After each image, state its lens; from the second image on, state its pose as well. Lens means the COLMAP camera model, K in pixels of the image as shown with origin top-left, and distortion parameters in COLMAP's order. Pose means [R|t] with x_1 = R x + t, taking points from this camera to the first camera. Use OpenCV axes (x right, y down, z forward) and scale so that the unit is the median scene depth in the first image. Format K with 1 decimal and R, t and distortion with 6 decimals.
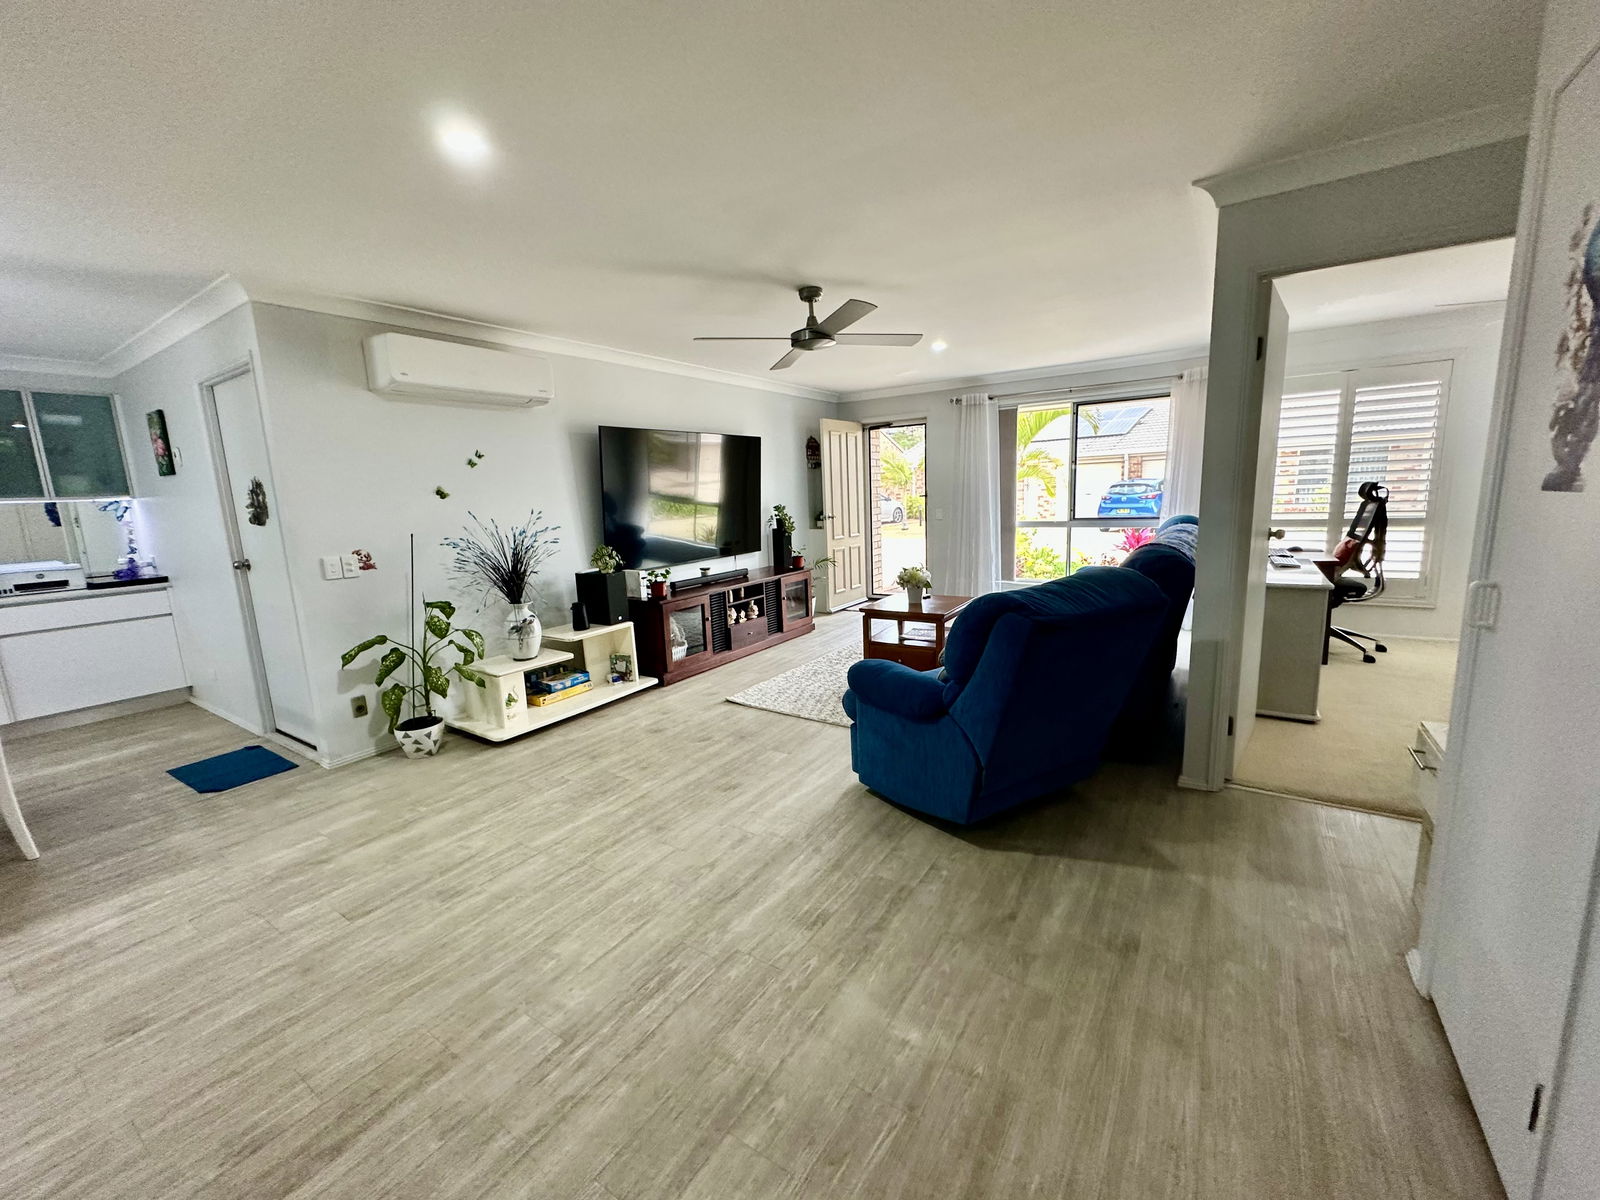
lens RADIAL K [[635.7, 0, 799.3], [0, 635.7, 599.1], [0, 0, 1]] dist [-0.005989, 0.000856]
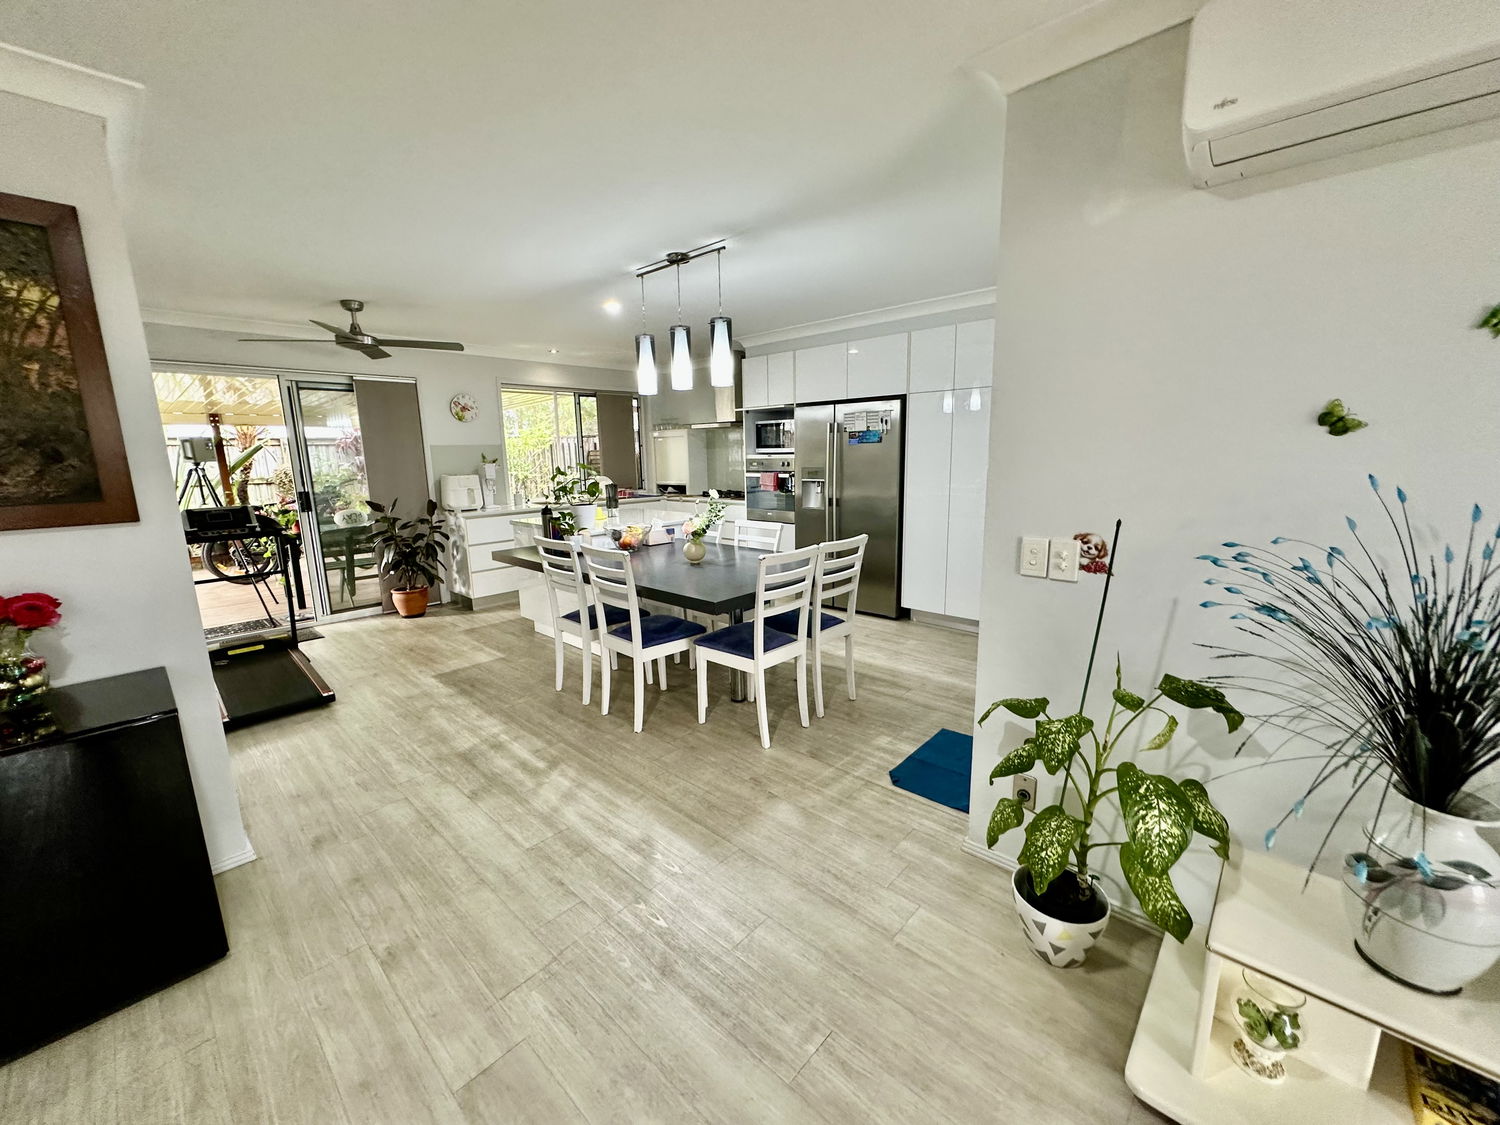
lens RADIAL K [[596.0, 0, 749.9], [0, 596.0, 561.4], [0, 0, 1]] dist [-0.005989, 0.000856]
pose [[-0.157123, 0.218672, -0.963065, -0.185643], [-0.141327, 0.960162, 0.241070, -0.145691], [0.977415, 0.173984, -0.119959, 0.853776]]
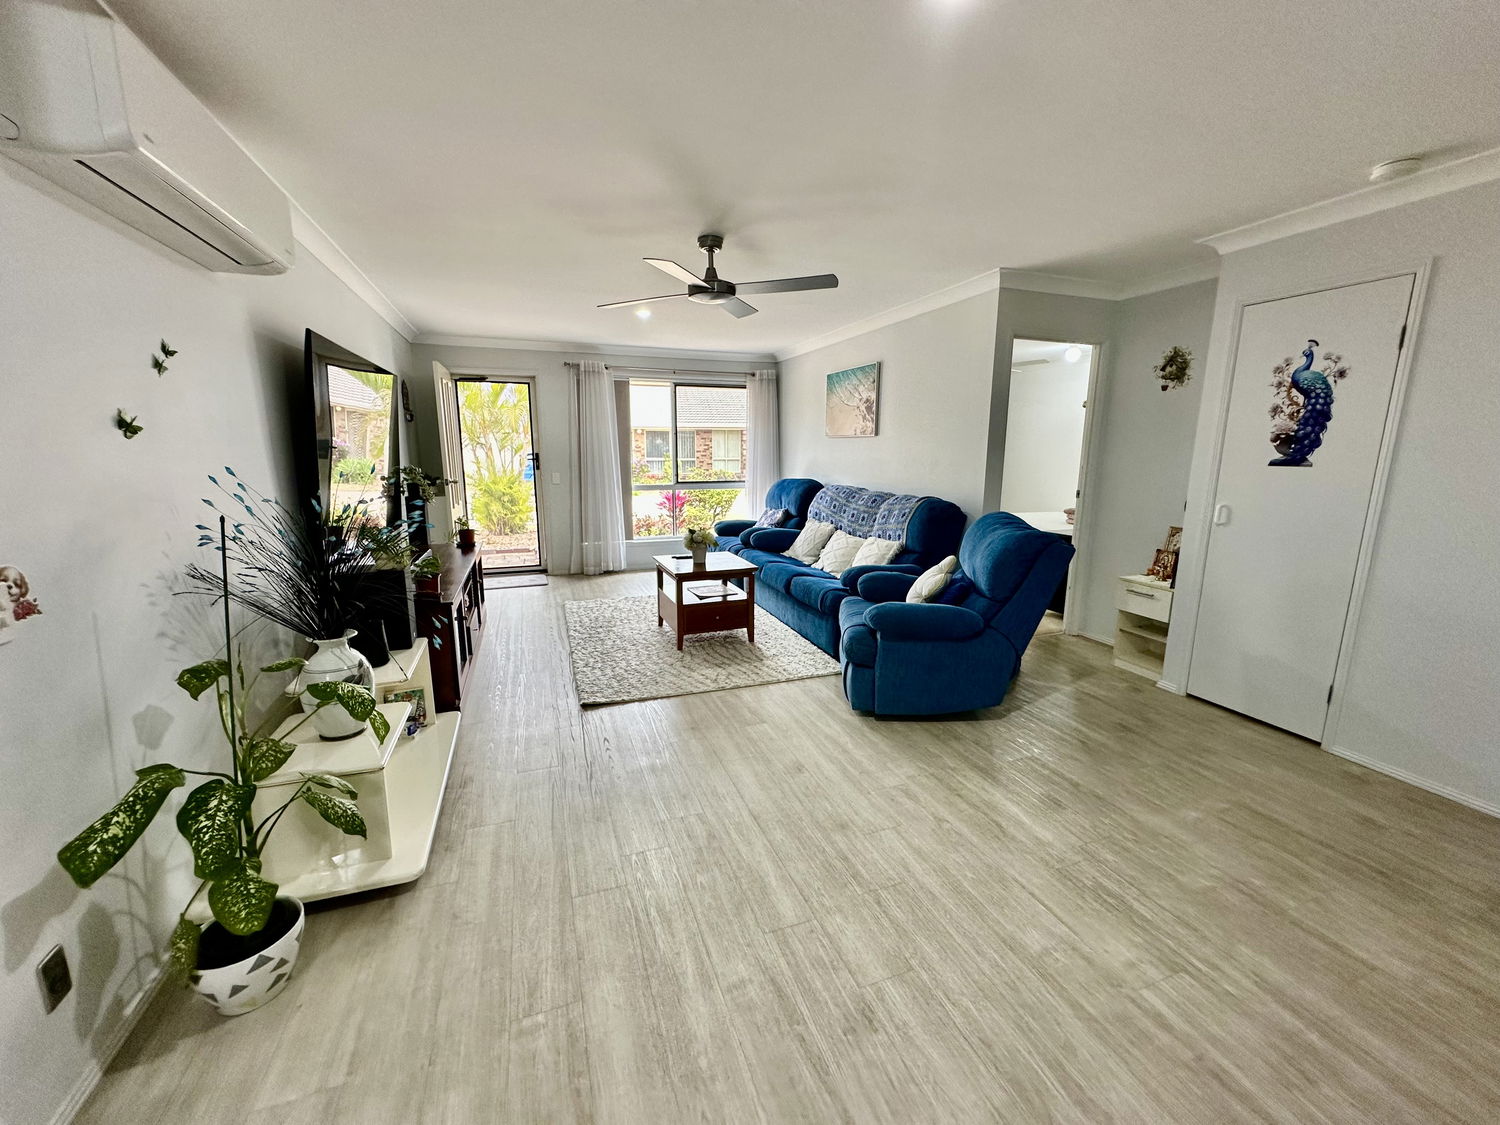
lens RADIAL K [[596.0, 0, 751.6], [0, 596.0, 562.6], [0, 0, 1]] dist [-0.005989, 0.000856]
pose [[0.589188, -0.111210, 0.800306, -0.769910], [0.108098, 0.992428, 0.058325, -0.058083], [-0.800732, 0.052147, 0.596748, 0.484848]]
